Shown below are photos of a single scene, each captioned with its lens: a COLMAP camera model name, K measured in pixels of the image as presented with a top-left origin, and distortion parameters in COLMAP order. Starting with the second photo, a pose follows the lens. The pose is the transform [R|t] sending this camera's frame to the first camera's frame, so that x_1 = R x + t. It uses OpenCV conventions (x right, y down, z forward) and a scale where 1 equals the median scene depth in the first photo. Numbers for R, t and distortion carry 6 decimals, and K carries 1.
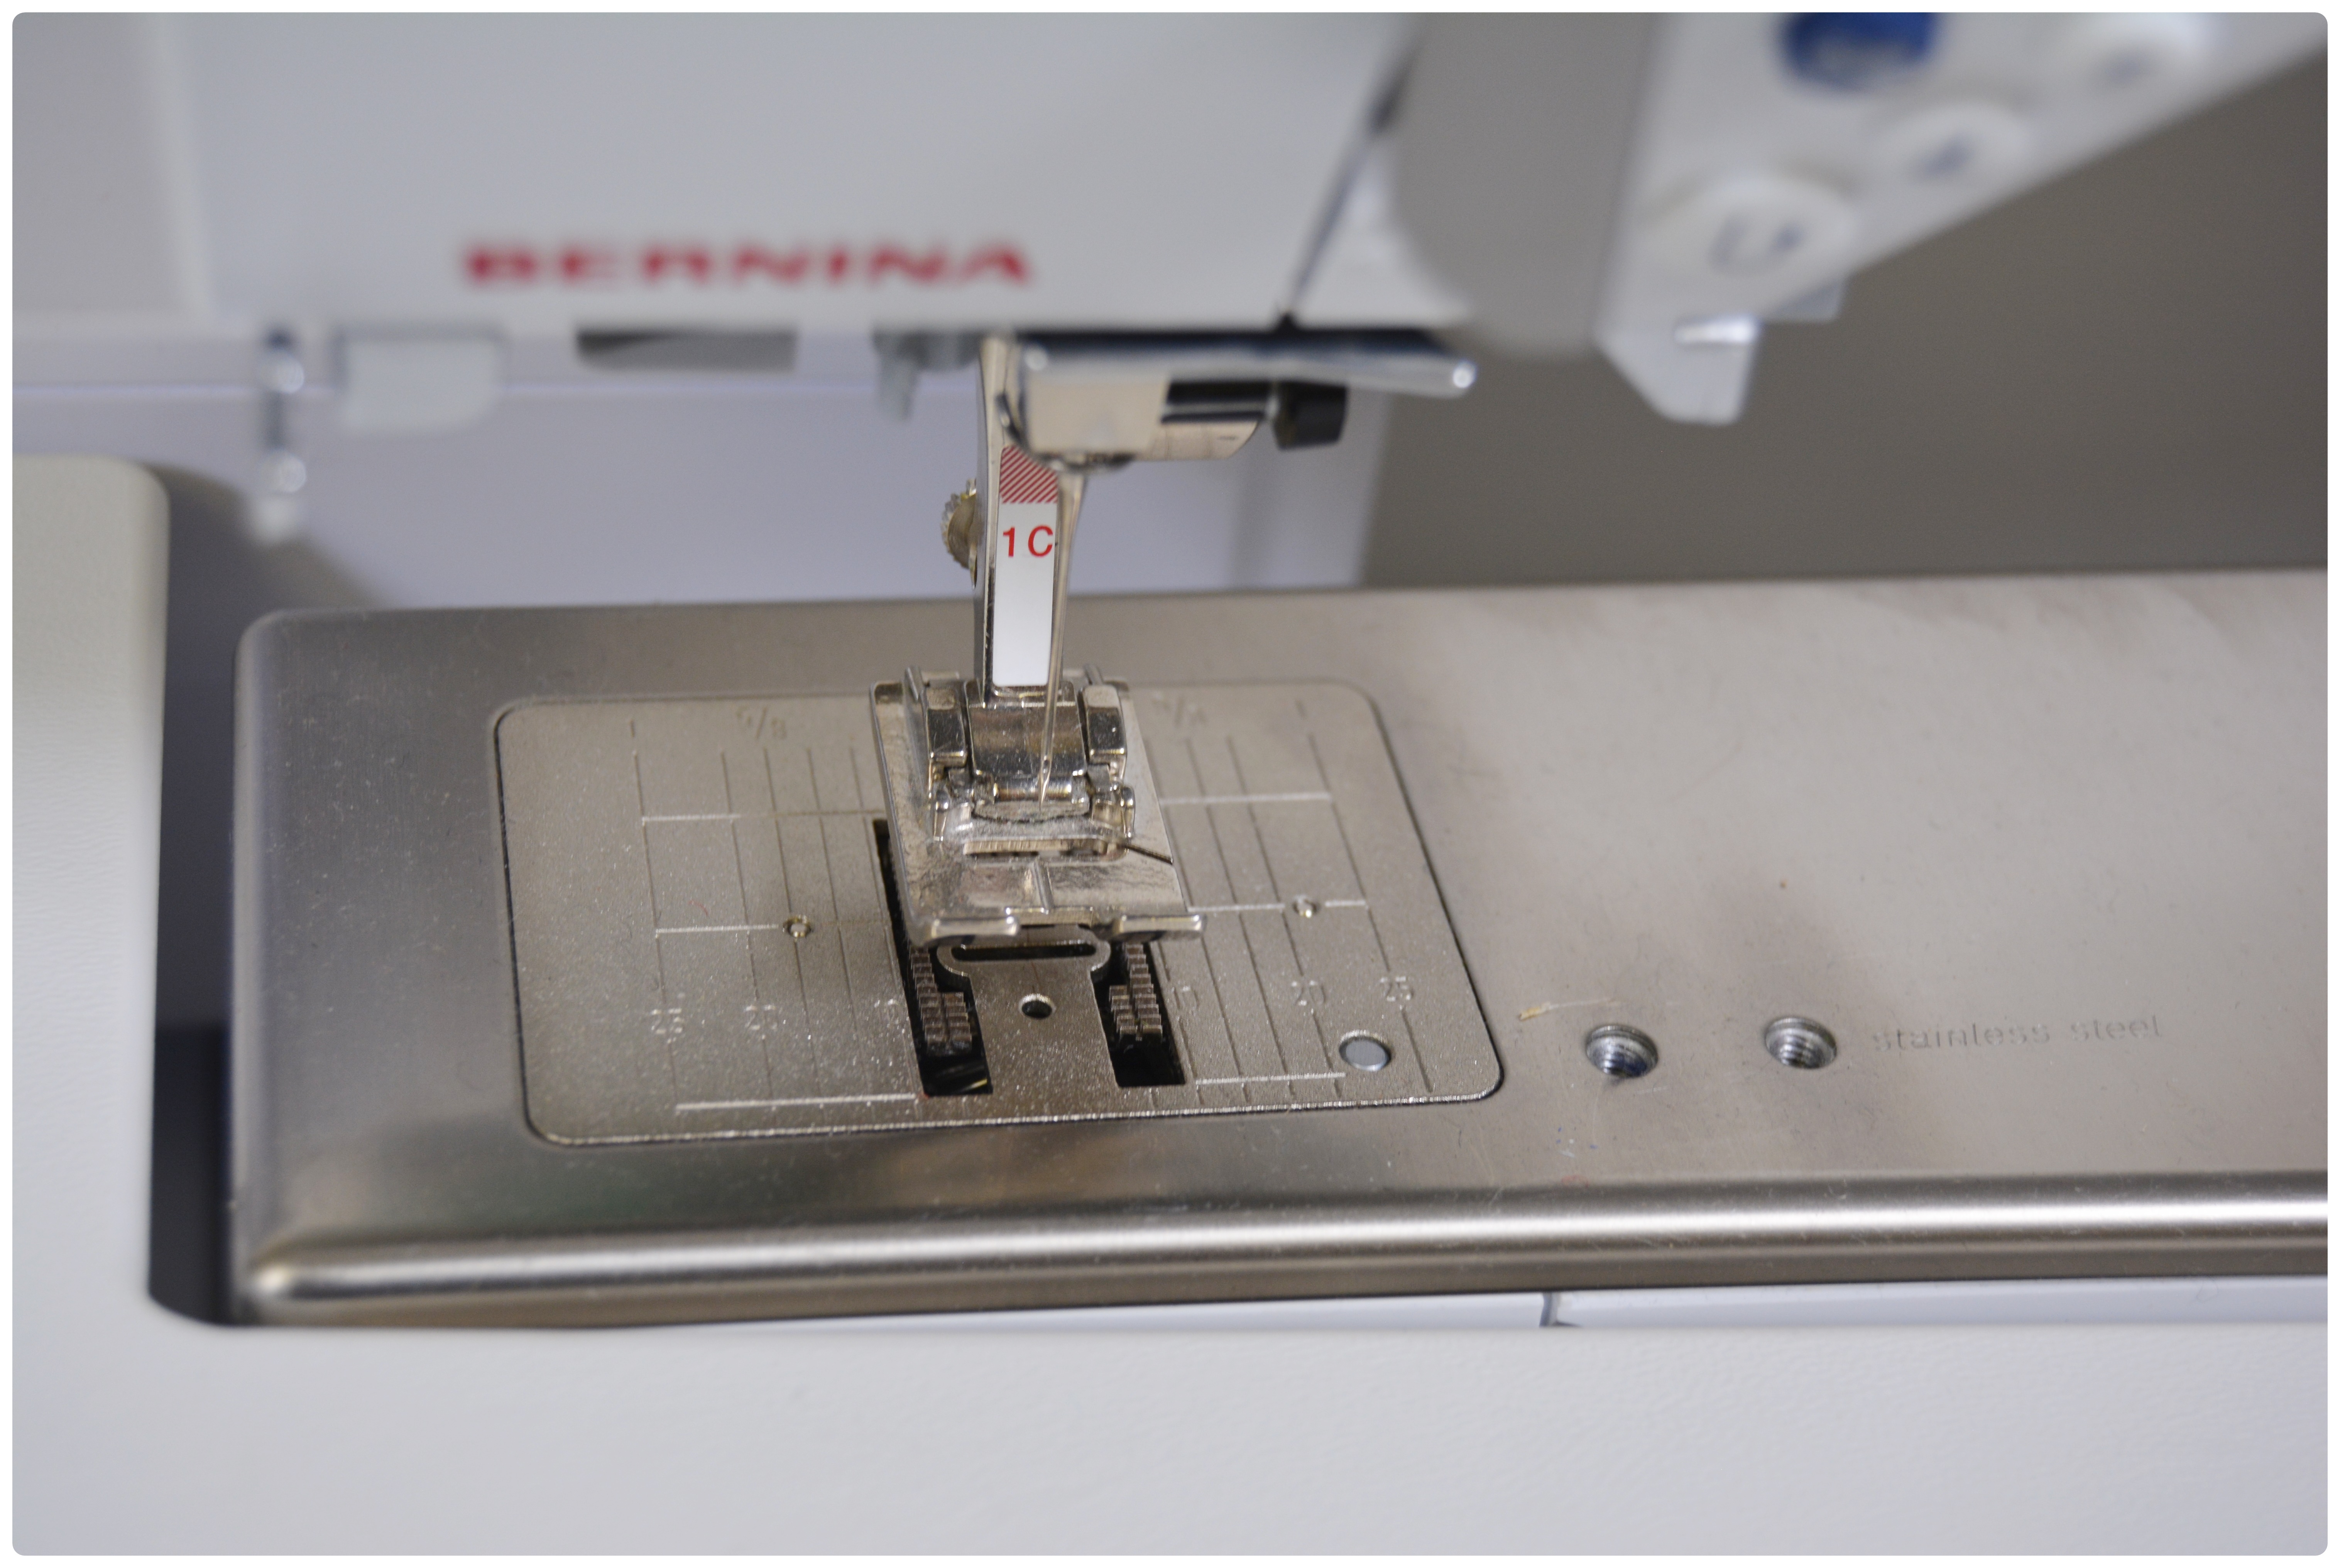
lens RADIAL K [[4031.4, 0, 1193.3], [0, 4031.4, 776.1], [0, 0, 1]] dist [-0.062583, 0.000000]
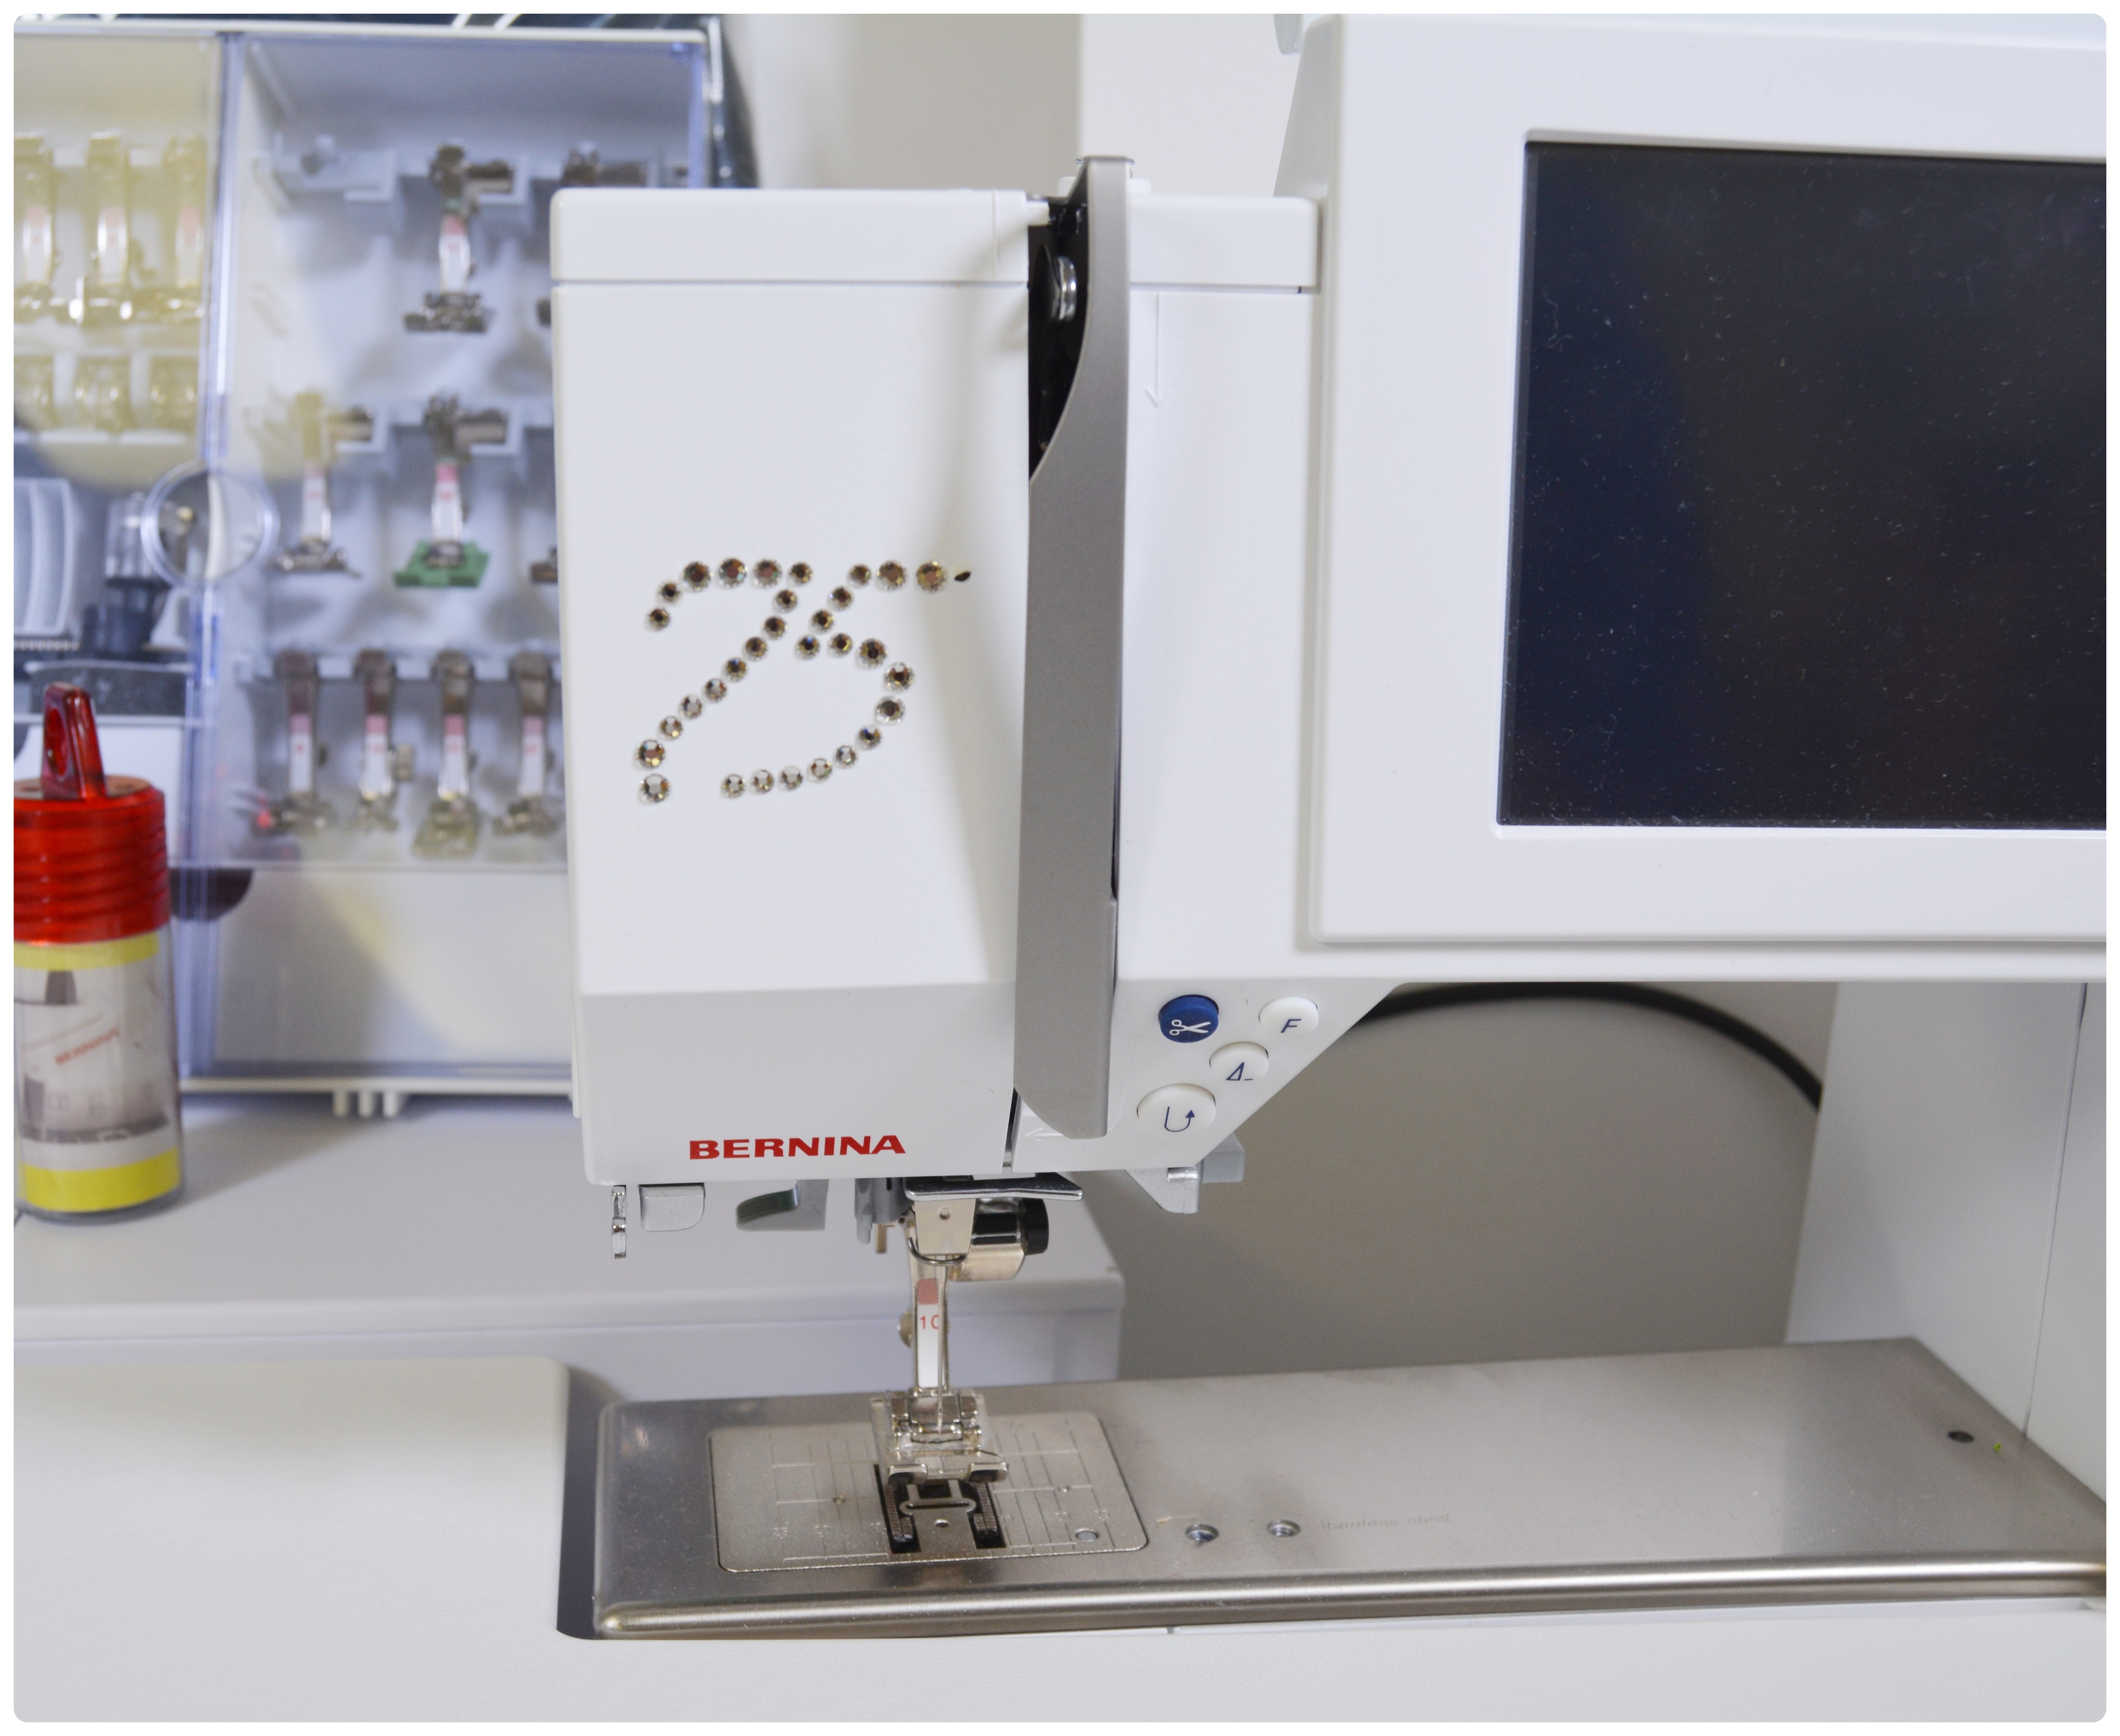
lens RADIAL K [[2517.7, 0, 1045.6], [0, 2517.7, 866.4], [0, 0, 1]] dist [-0.081058, 0.000000]
pose [[0.996801, -0.069999, -0.038563, 0.101004], [0.048352, 0.912426, -0.406376, 0.298480], [0.063632, 0.403212, 0.912892, -0.446154]]
